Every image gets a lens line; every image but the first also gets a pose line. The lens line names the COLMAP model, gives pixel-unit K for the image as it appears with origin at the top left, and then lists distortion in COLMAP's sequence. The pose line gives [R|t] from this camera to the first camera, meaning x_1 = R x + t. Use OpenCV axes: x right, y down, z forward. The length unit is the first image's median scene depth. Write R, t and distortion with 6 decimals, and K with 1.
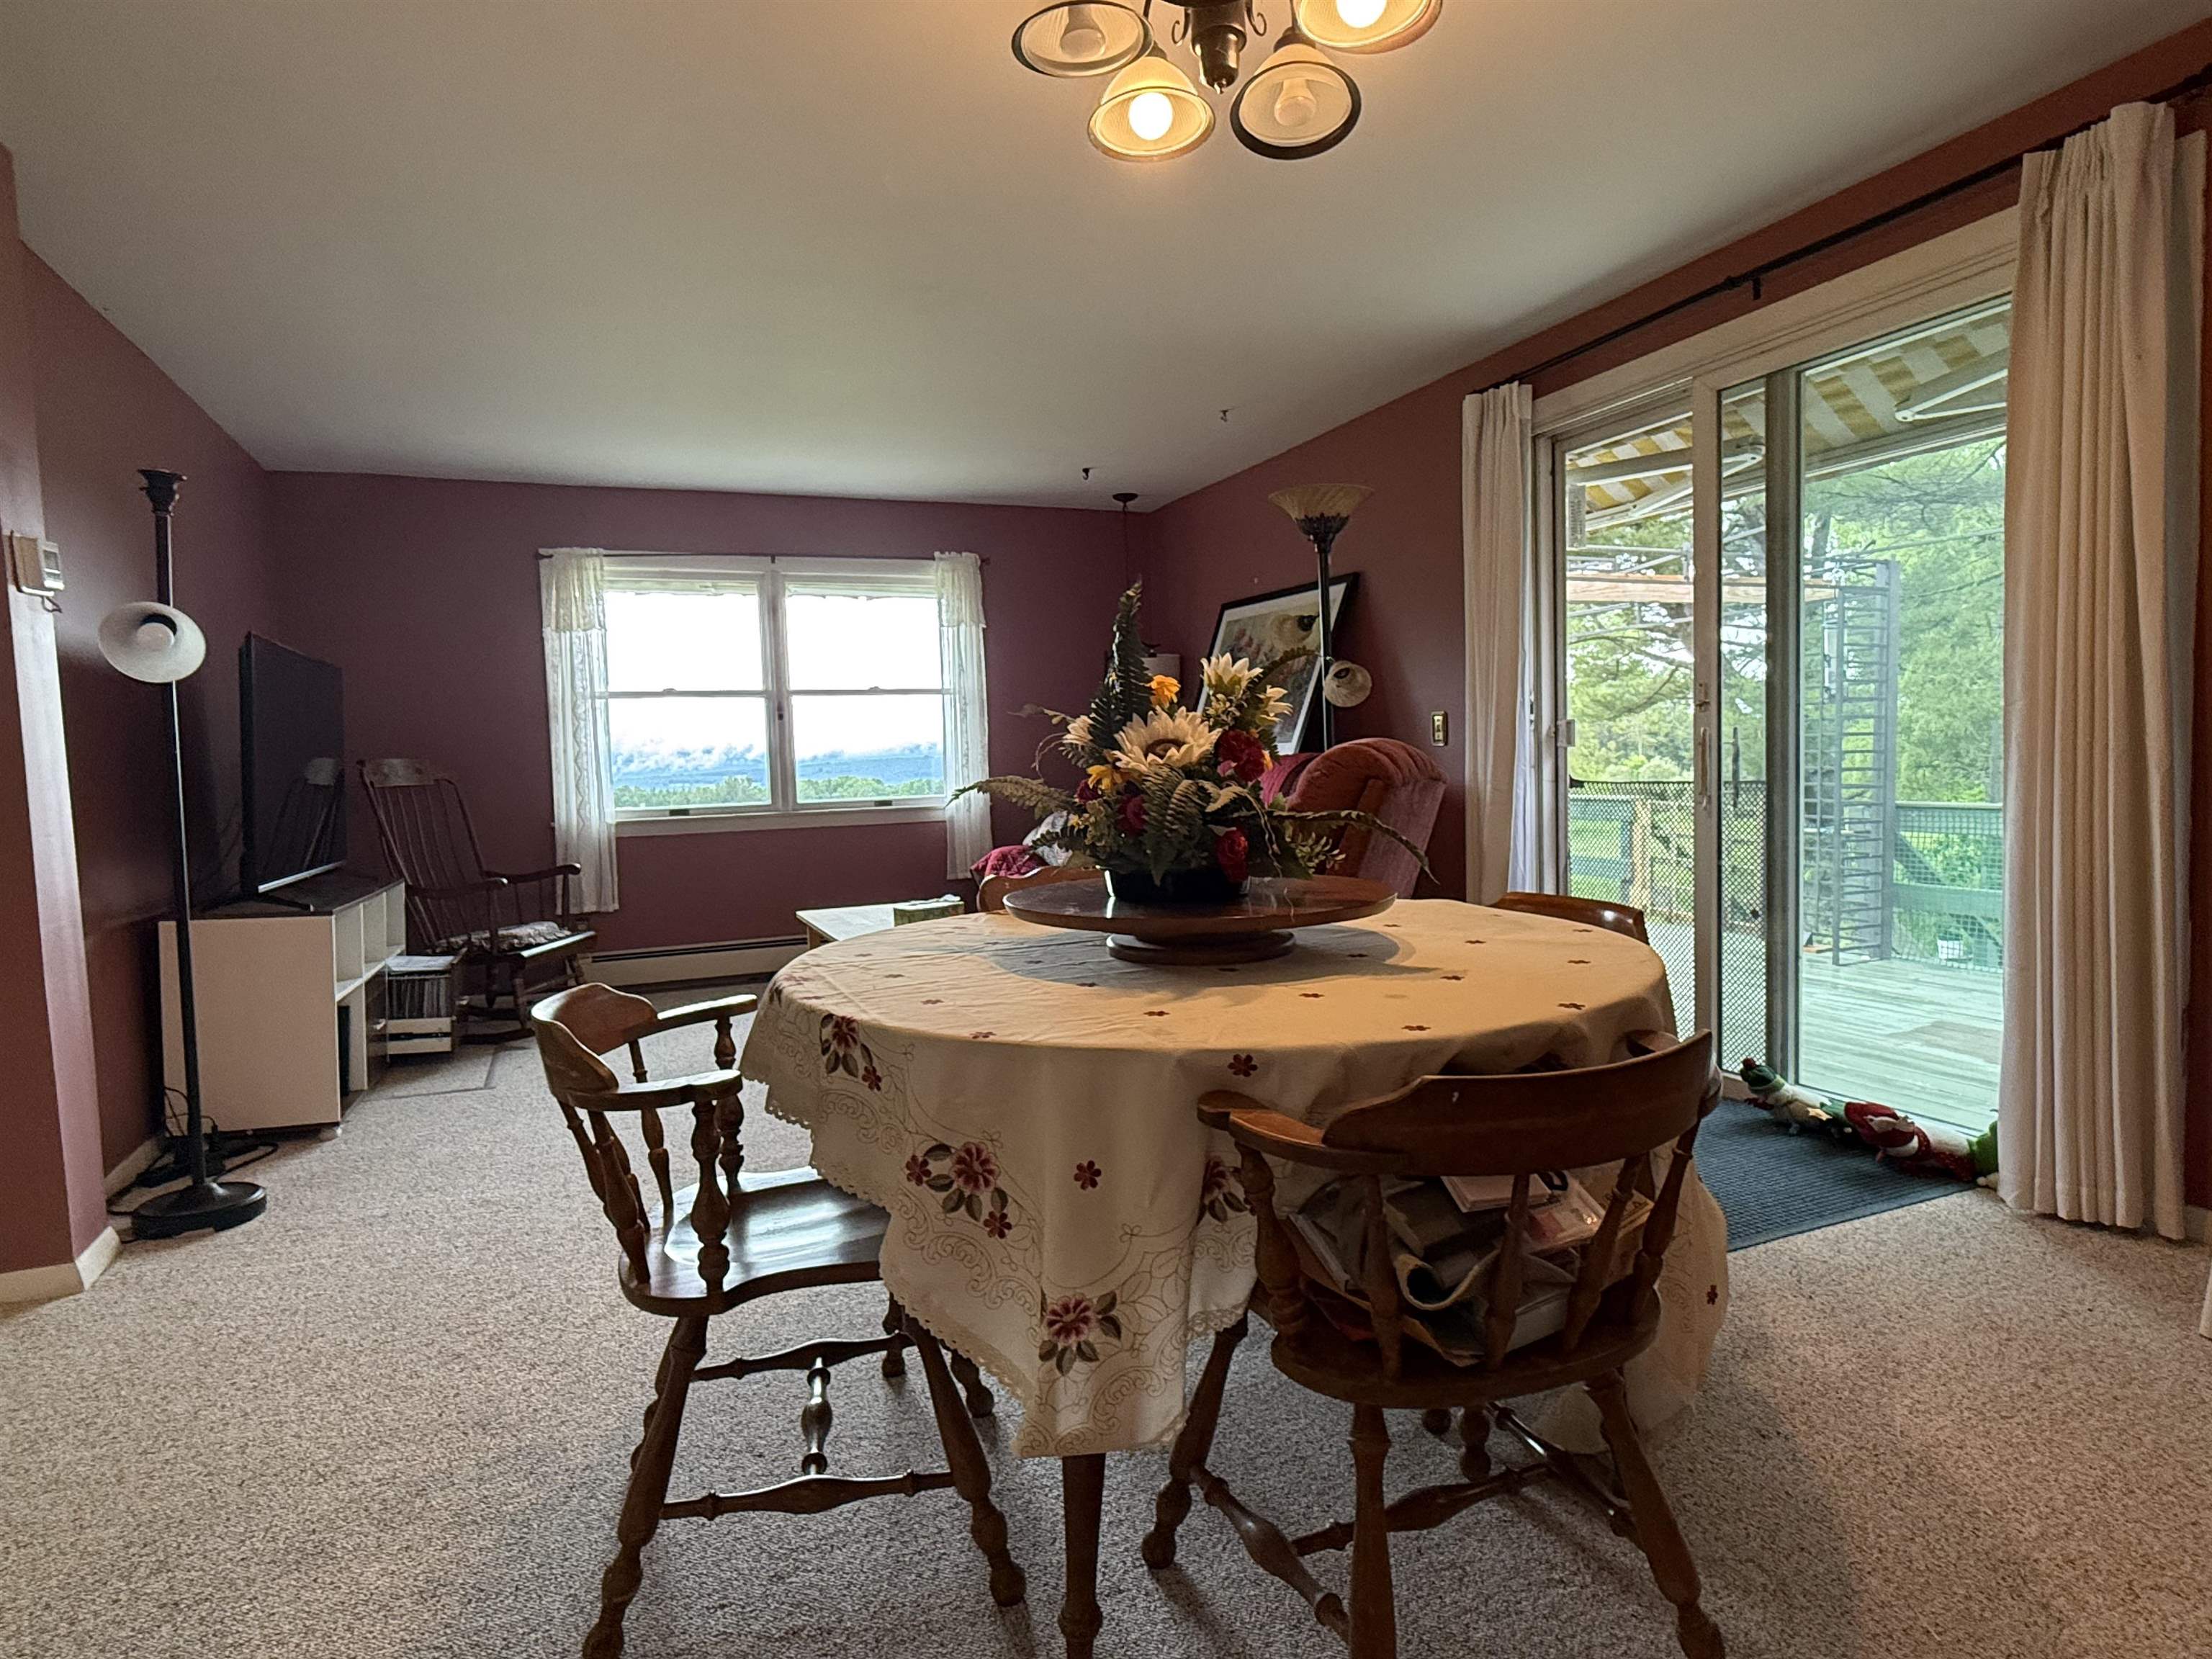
lens RADIAL K [[1239.6, 0, 1098.3], [0, 1239.6, 828.7], [0, 0, 1]] dist [-0.002457, -0.000489]
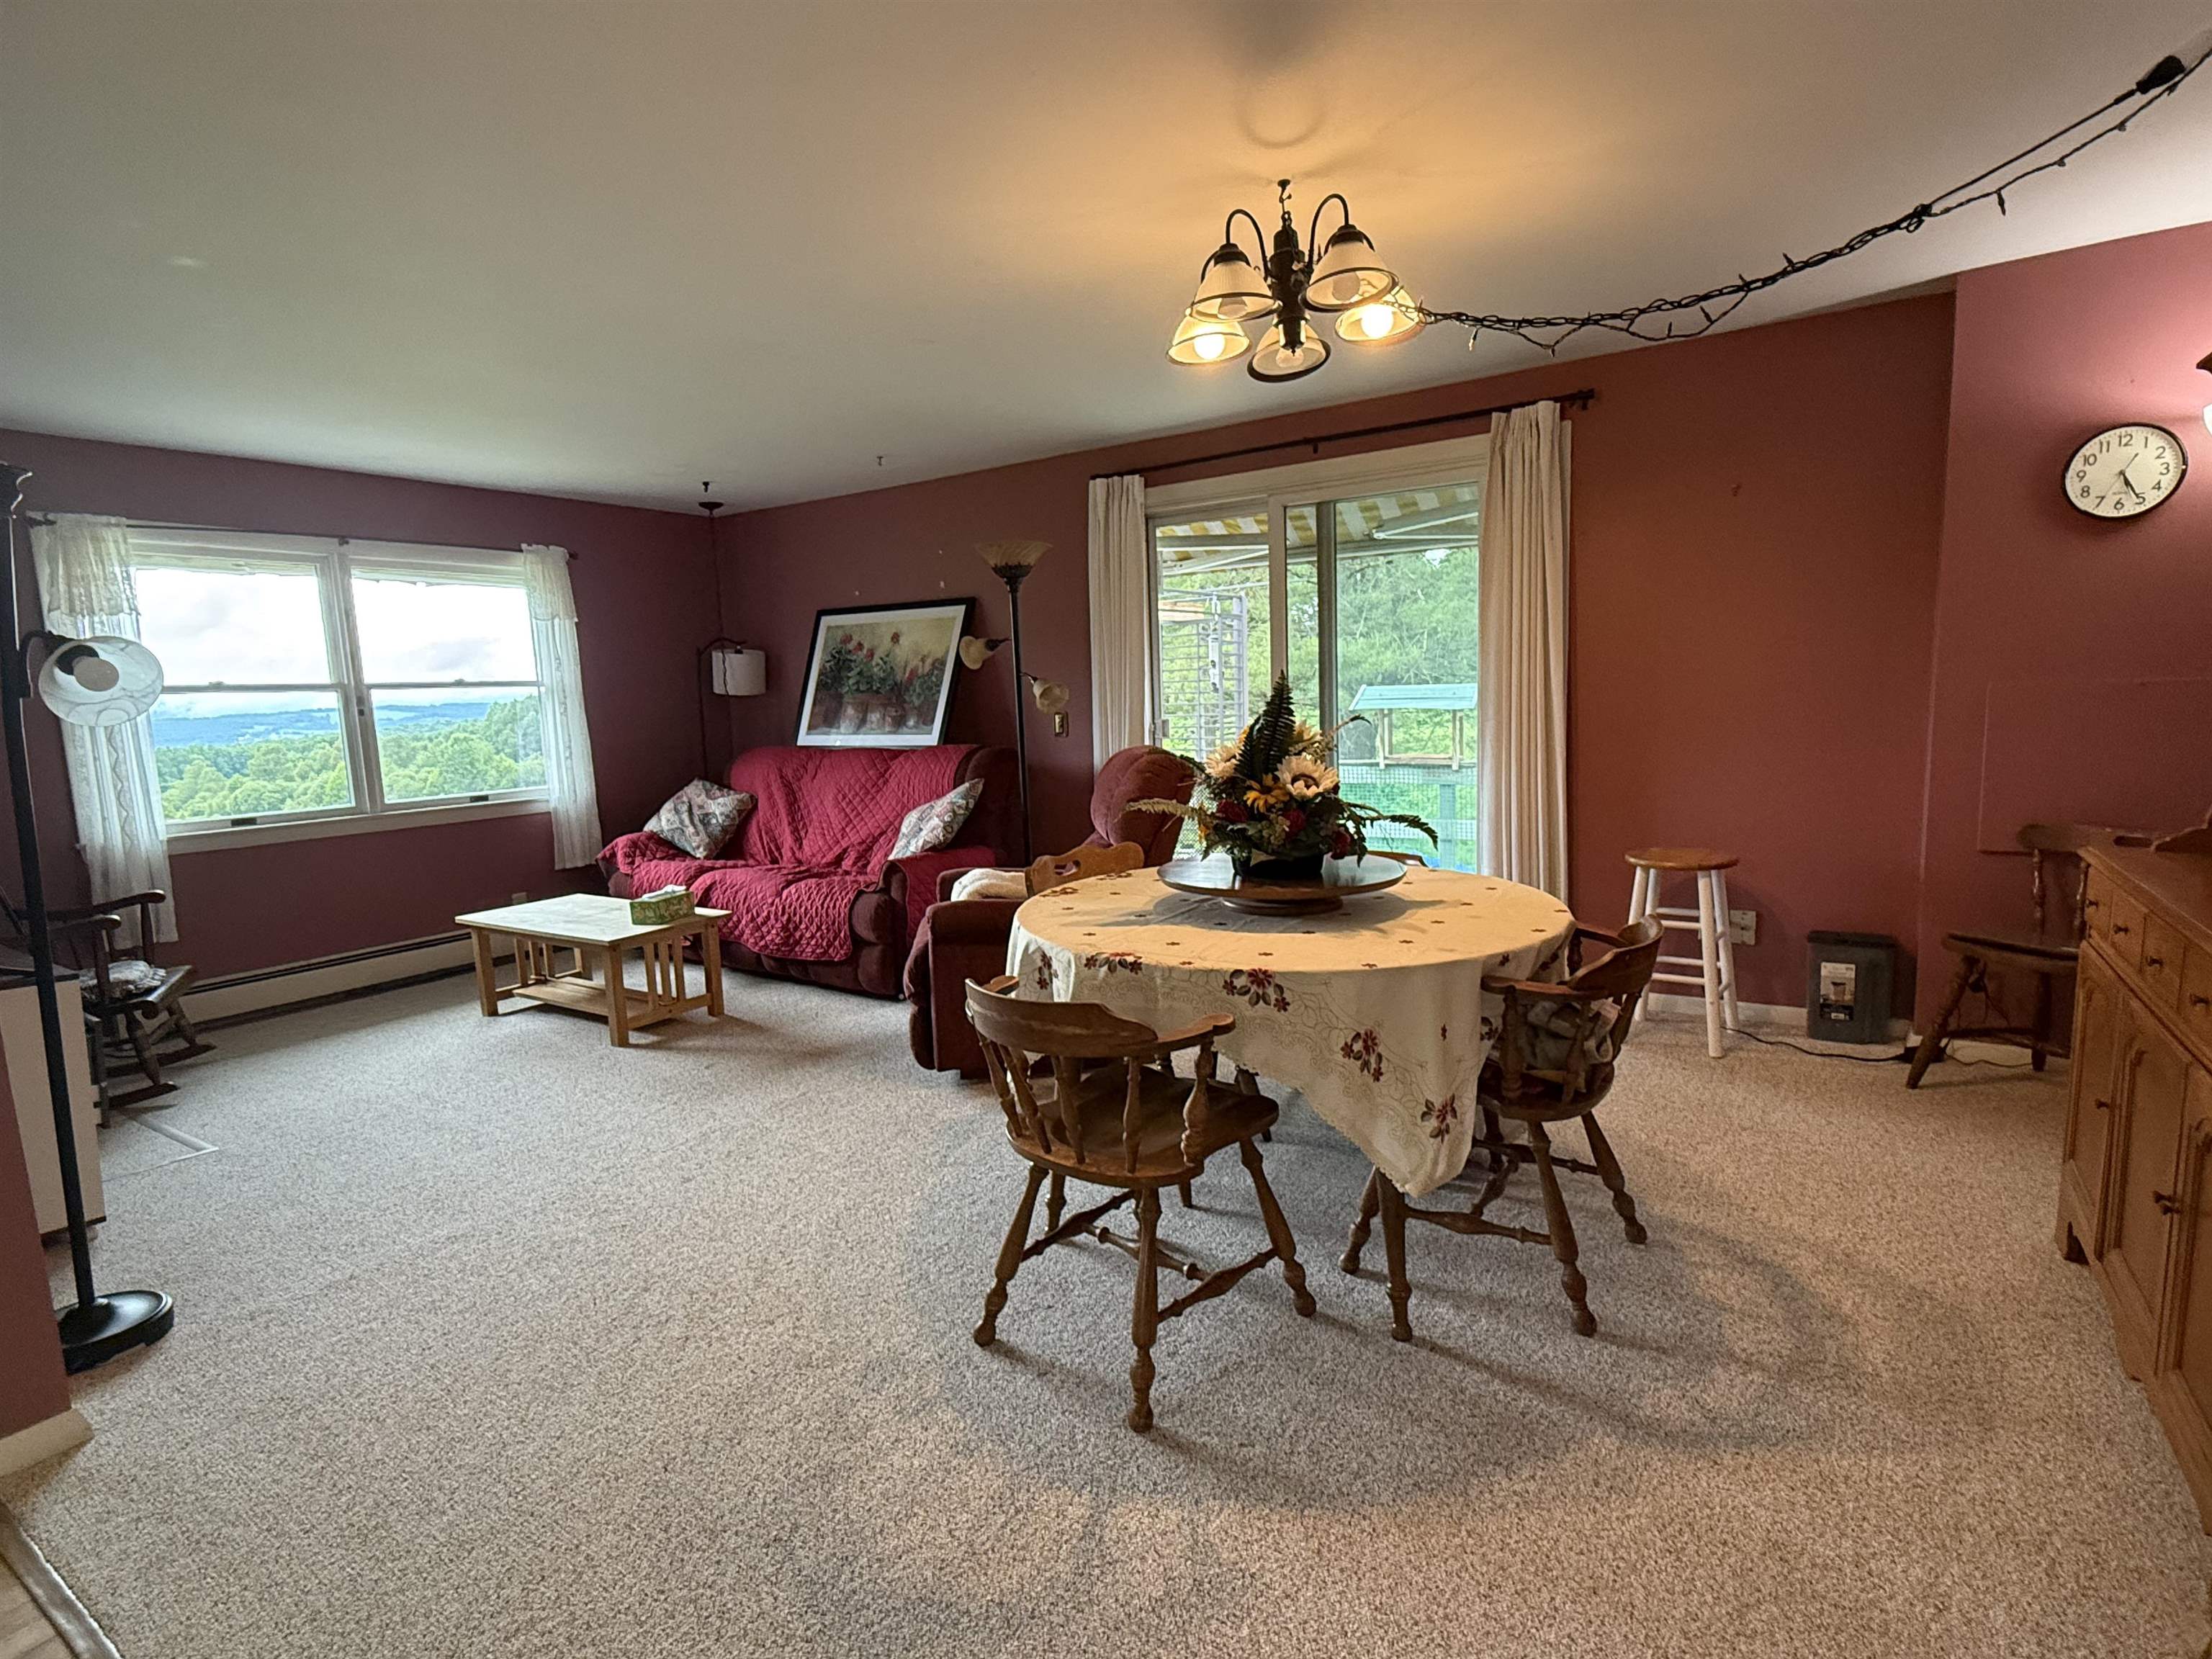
lens RADIAL K [[1110.9, 0, 1108.3], [0, 1110.9, 837.8], [0, 0, 1]] dist [-0.004313, 0.000672]
pose [[0.825253, -0.072181, 0.560131, -0.318772], [0.043083, 0.996955, 0.064997, -0.031201], [-0.563117, -0.029507, 0.825850, -0.010788]]
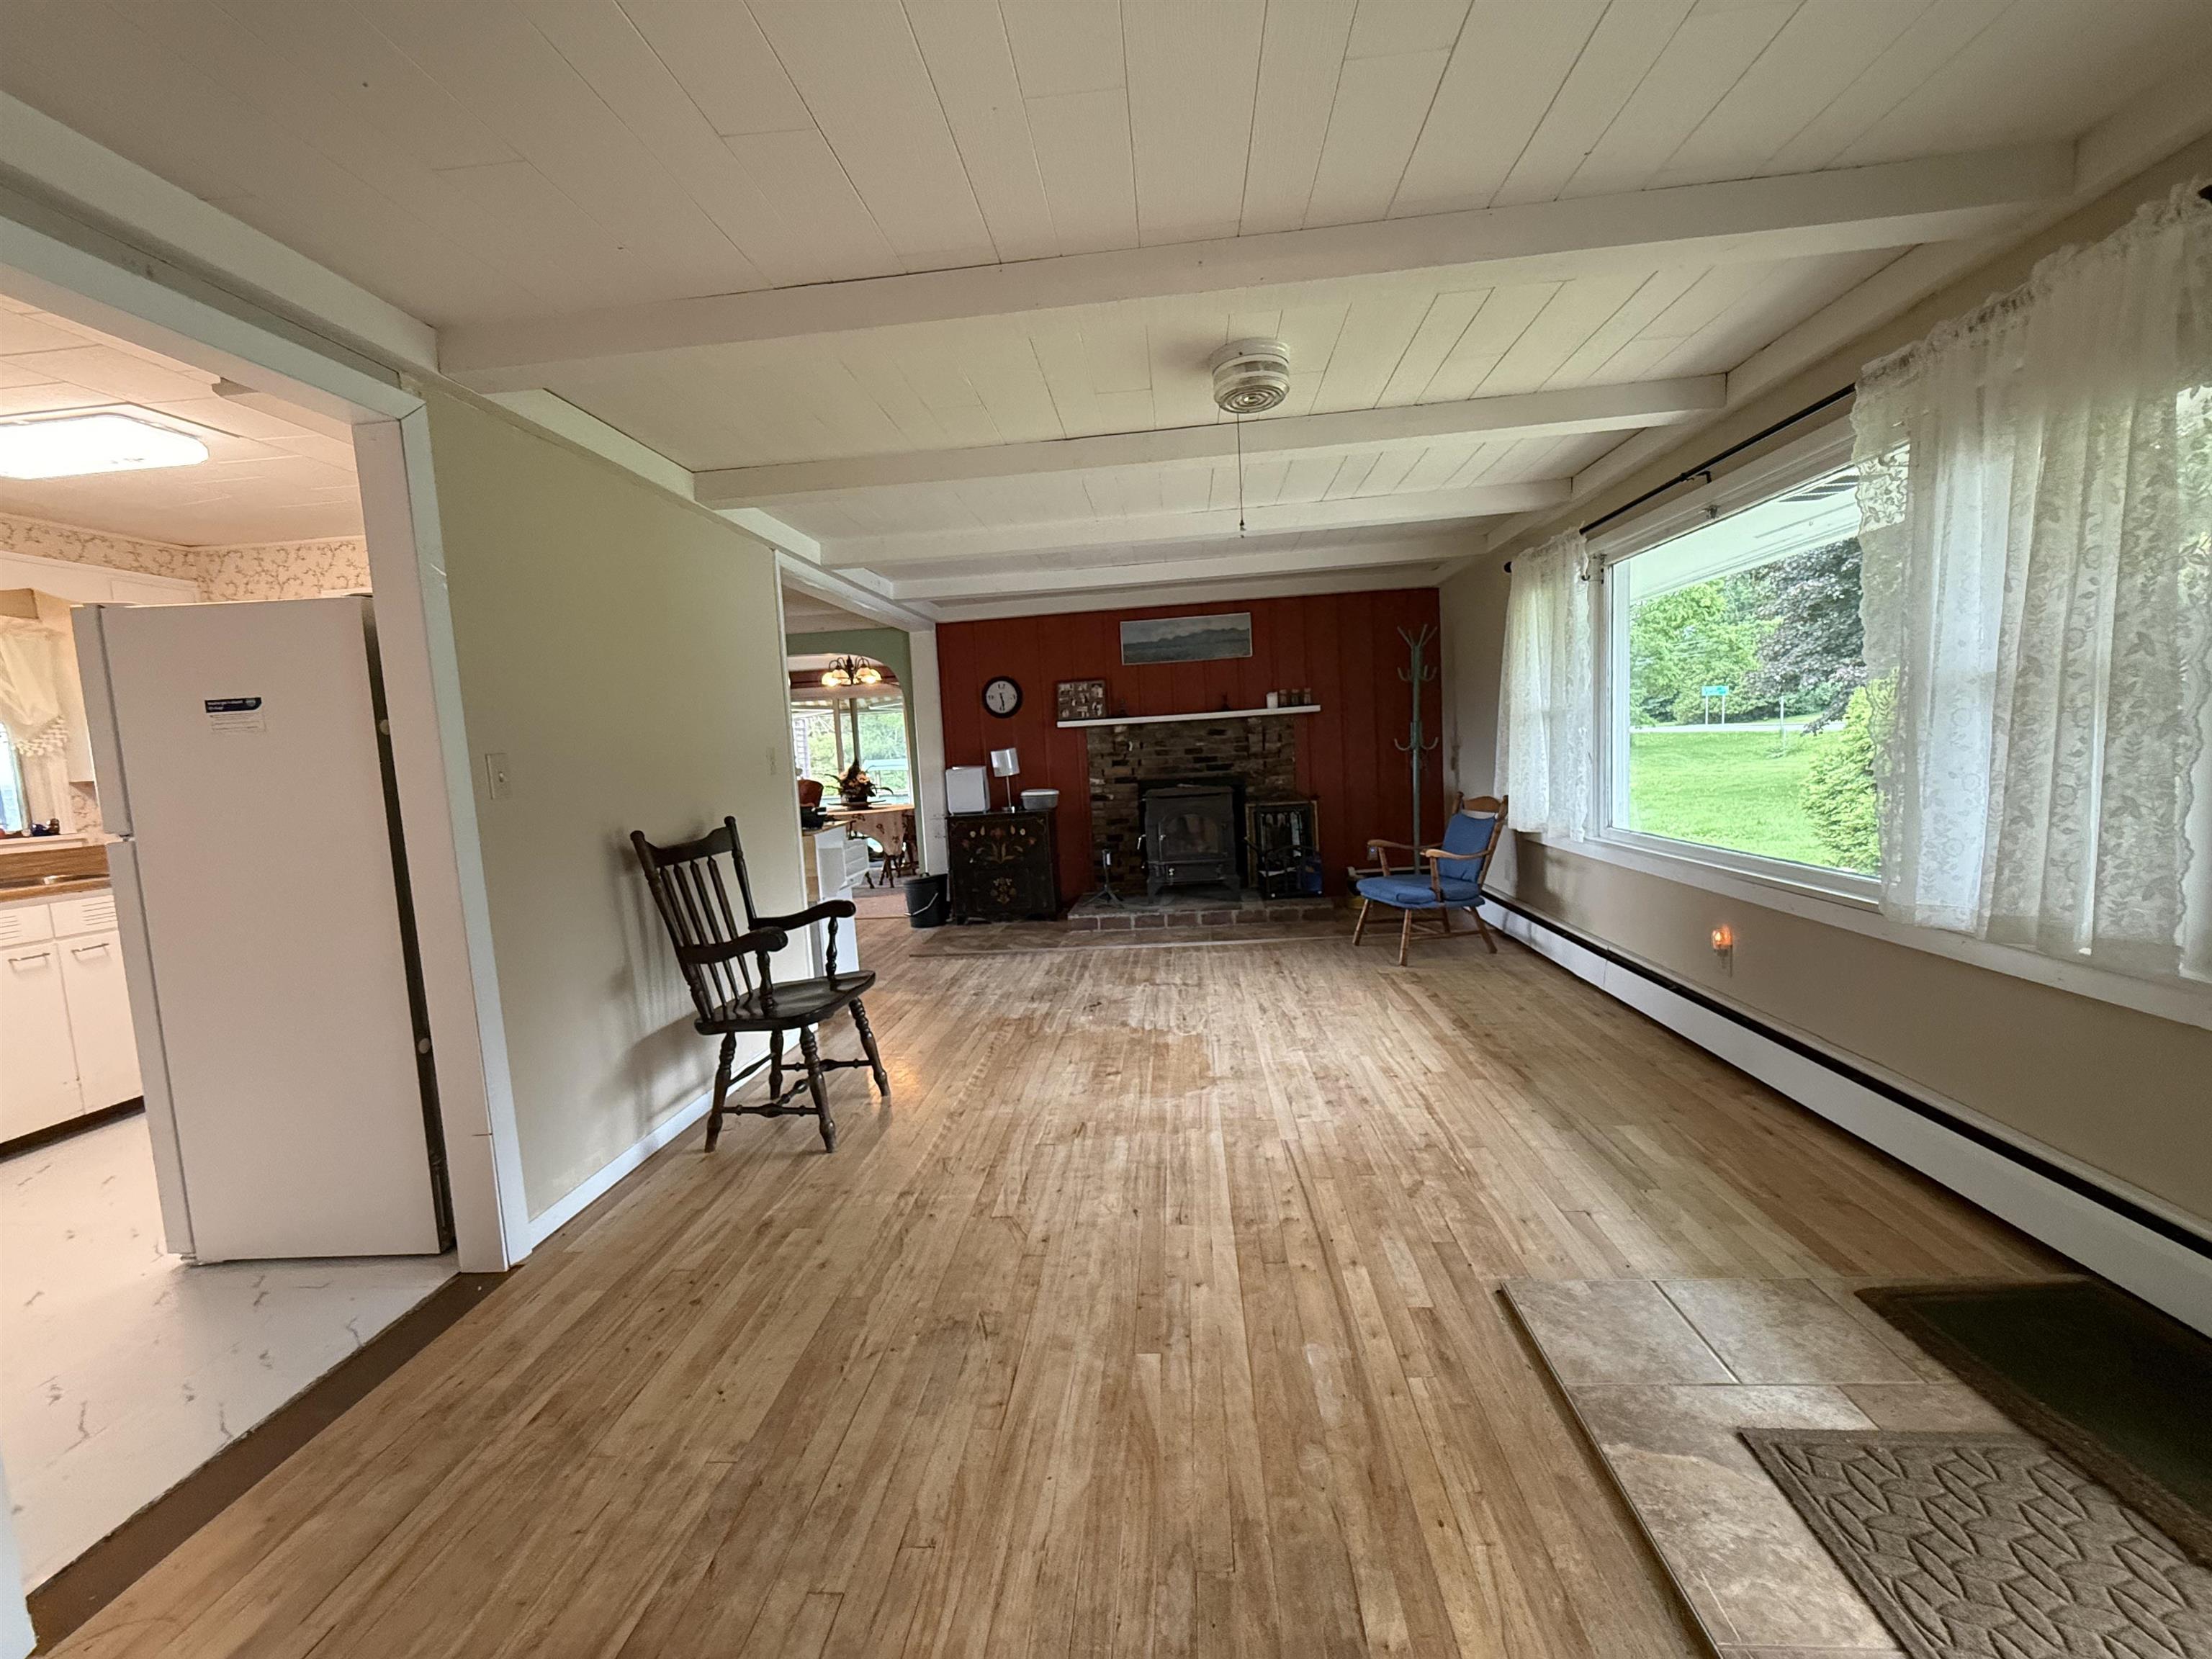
lens RADIAL K [[902.6, 0, 1107.0], [0, 902.6, 828.8], [0, 0, 1]] dist [-0.001138, -0.000216]
pose [[0.456972, -0.072991, 0.886481, -1.312190], [0.091932, 0.995166, 0.034550, 0.056725], [-0.884717, 0.065707, 0.461473, -0.875944]]
